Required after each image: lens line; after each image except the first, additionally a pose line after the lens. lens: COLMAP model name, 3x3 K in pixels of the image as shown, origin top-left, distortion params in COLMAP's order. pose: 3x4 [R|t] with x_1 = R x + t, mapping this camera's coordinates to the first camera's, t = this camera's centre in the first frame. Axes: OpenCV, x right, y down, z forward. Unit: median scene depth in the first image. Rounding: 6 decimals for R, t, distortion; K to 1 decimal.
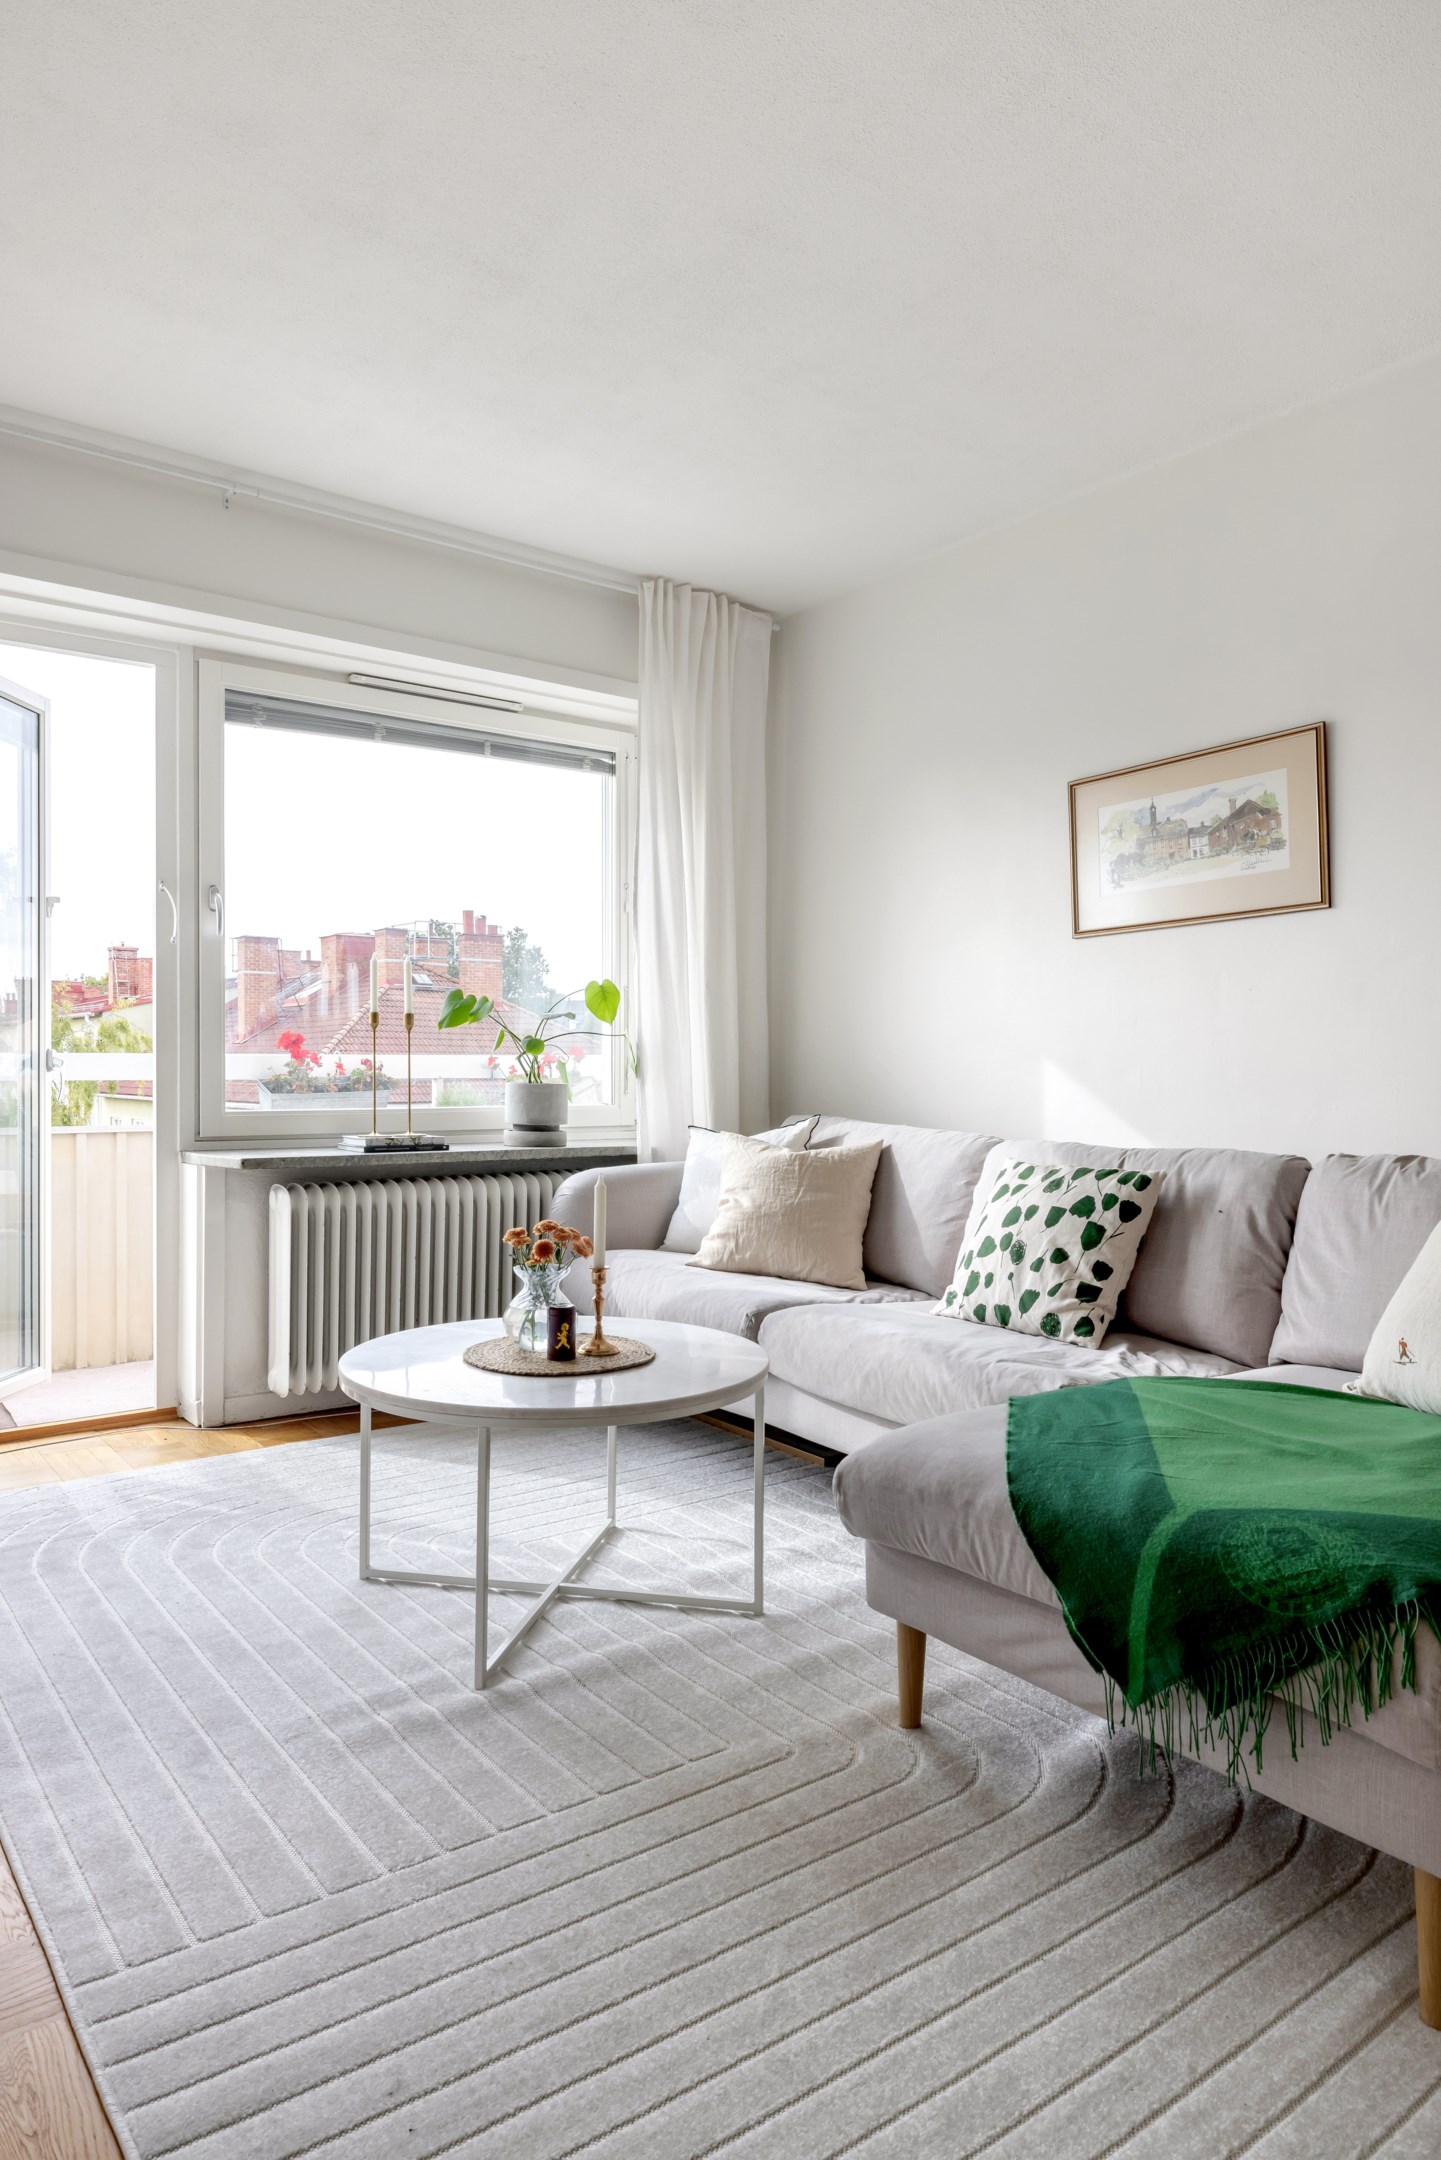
lens RADIAL K [[1320.9, 0, 656.6], [0, 1320.9, 1081.6], [0, 0, 1]] dist [0.086384, 0.001075]
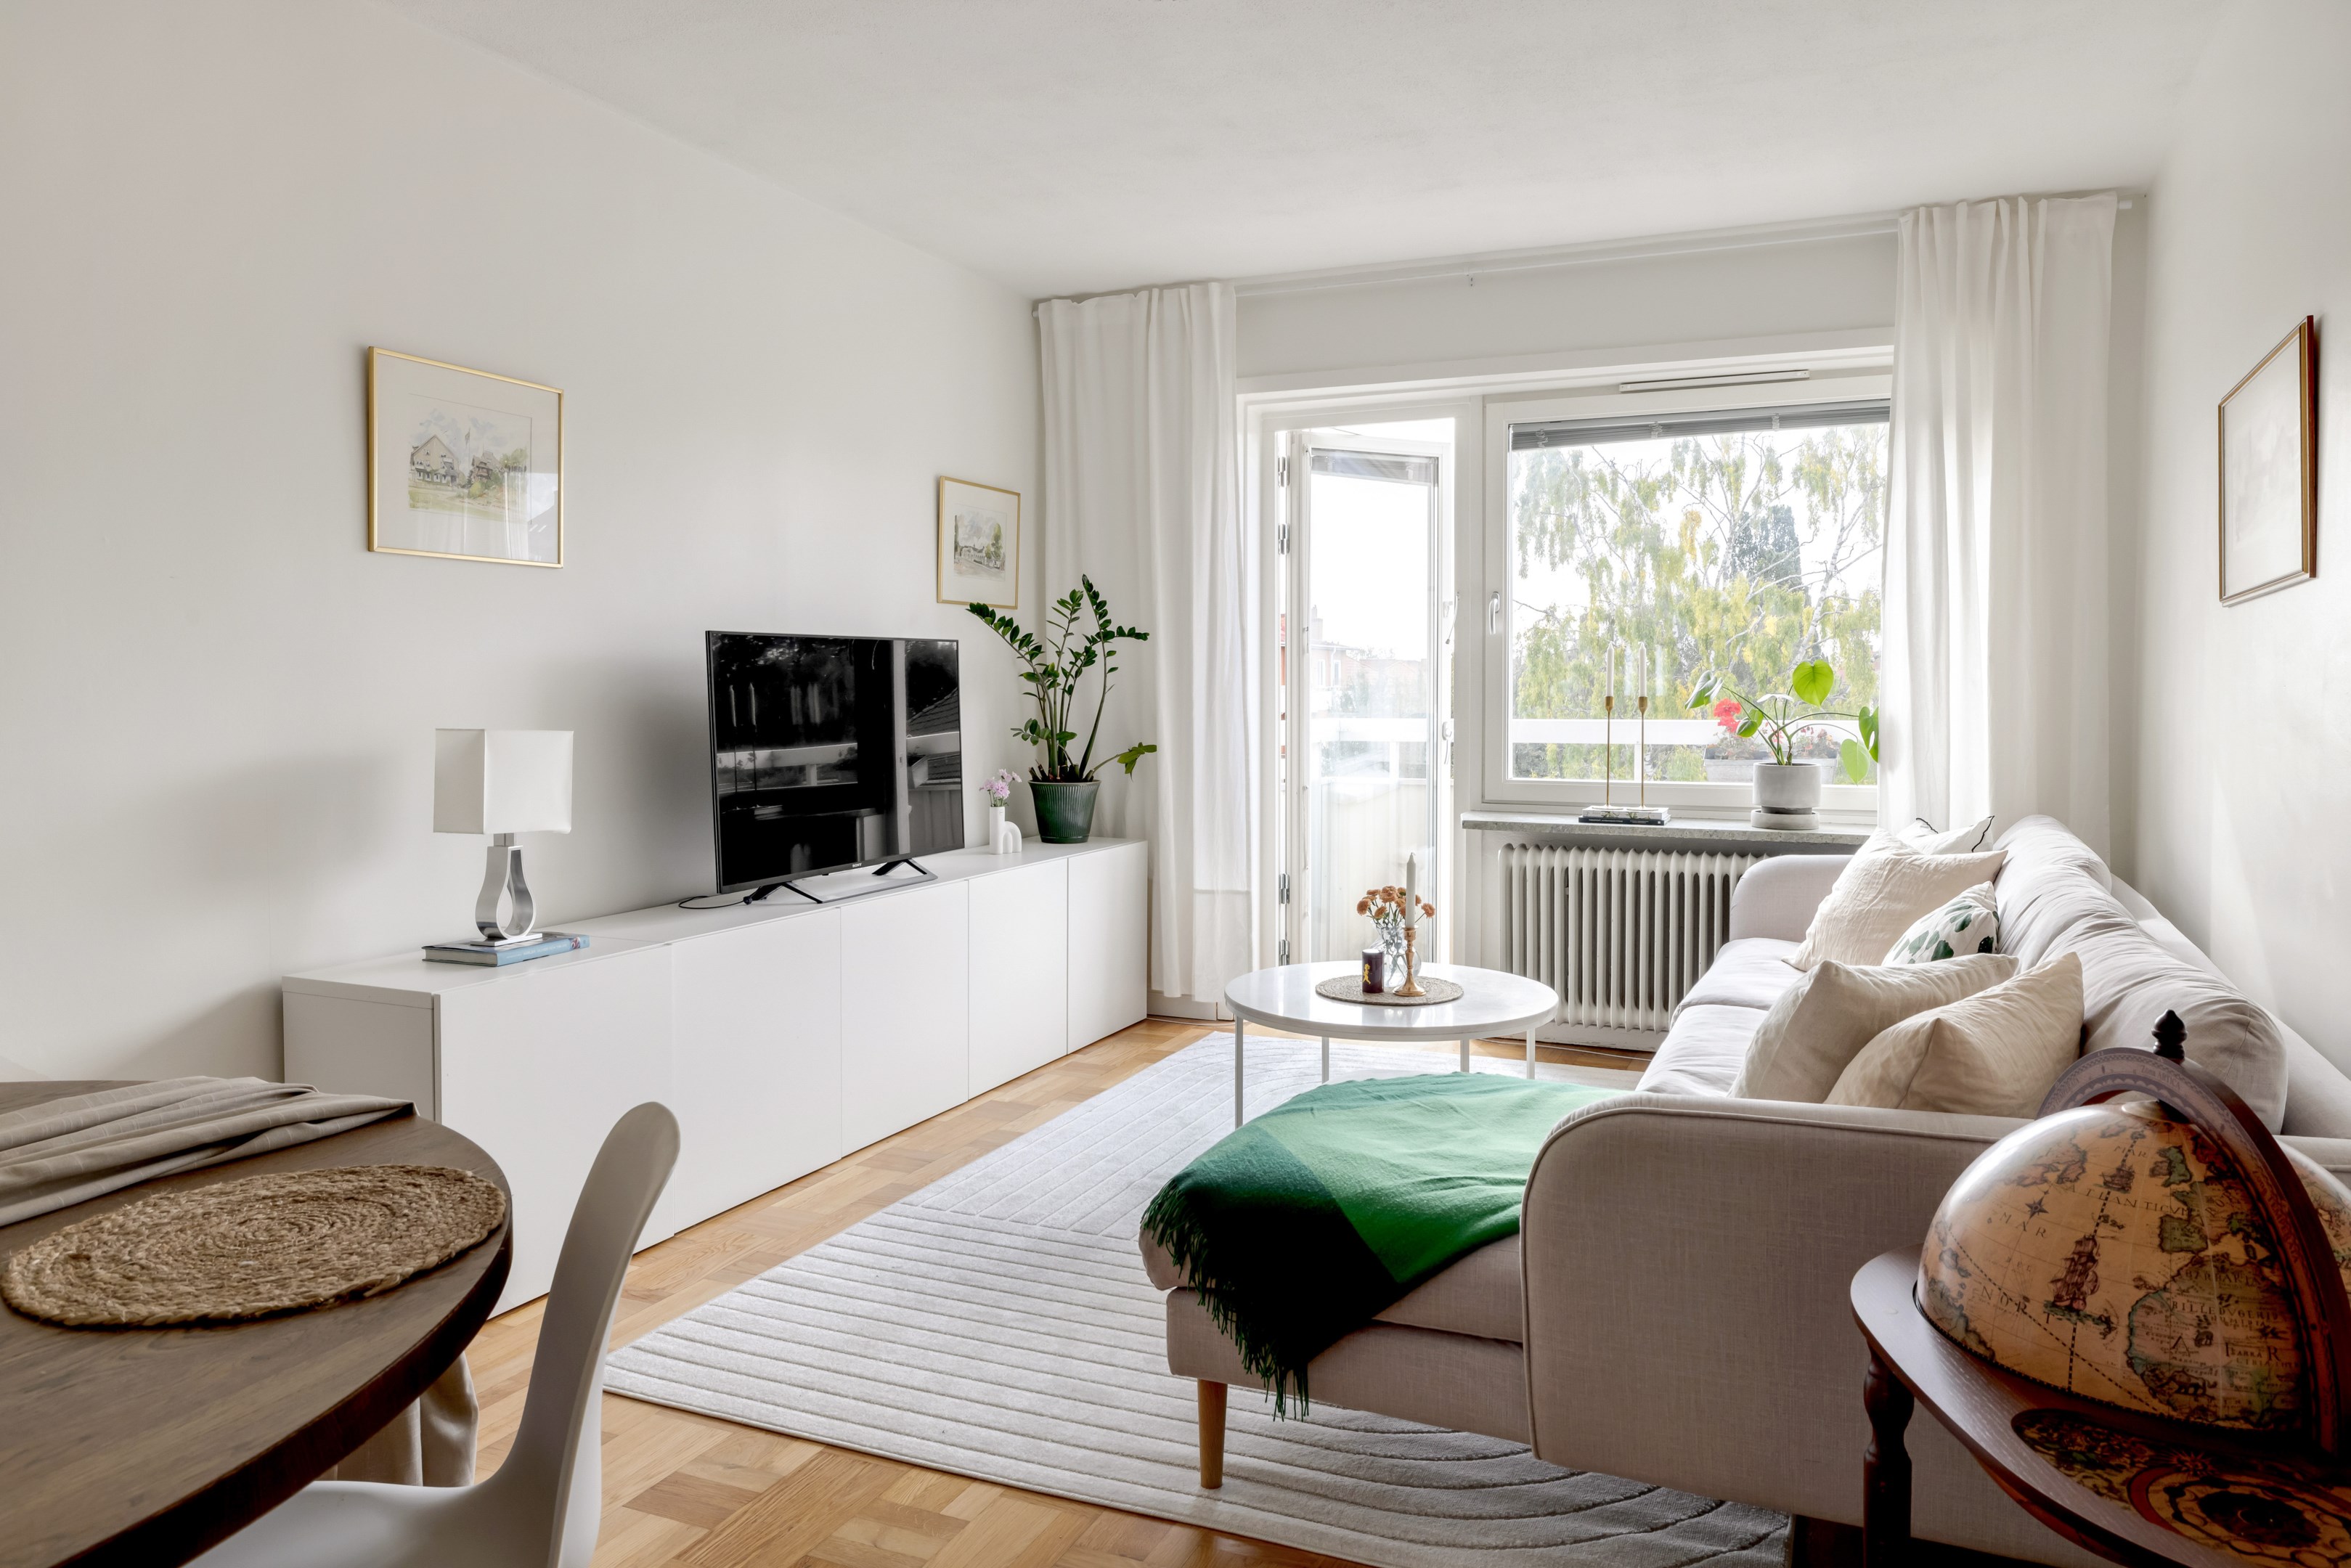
lens RADIAL K [[1572.5, 0, 1177.9], [0, 1572.5, 743.7], [0, 0, 1]] dist [-0.034348, 0.001008]
pose [[0.515675, 0.027402, -0.856346, 0.716347], [-0.004187, 0.999557, 0.029463, -0.048784], [0.856774, -0.011608, 0.515561, 0.032595]]
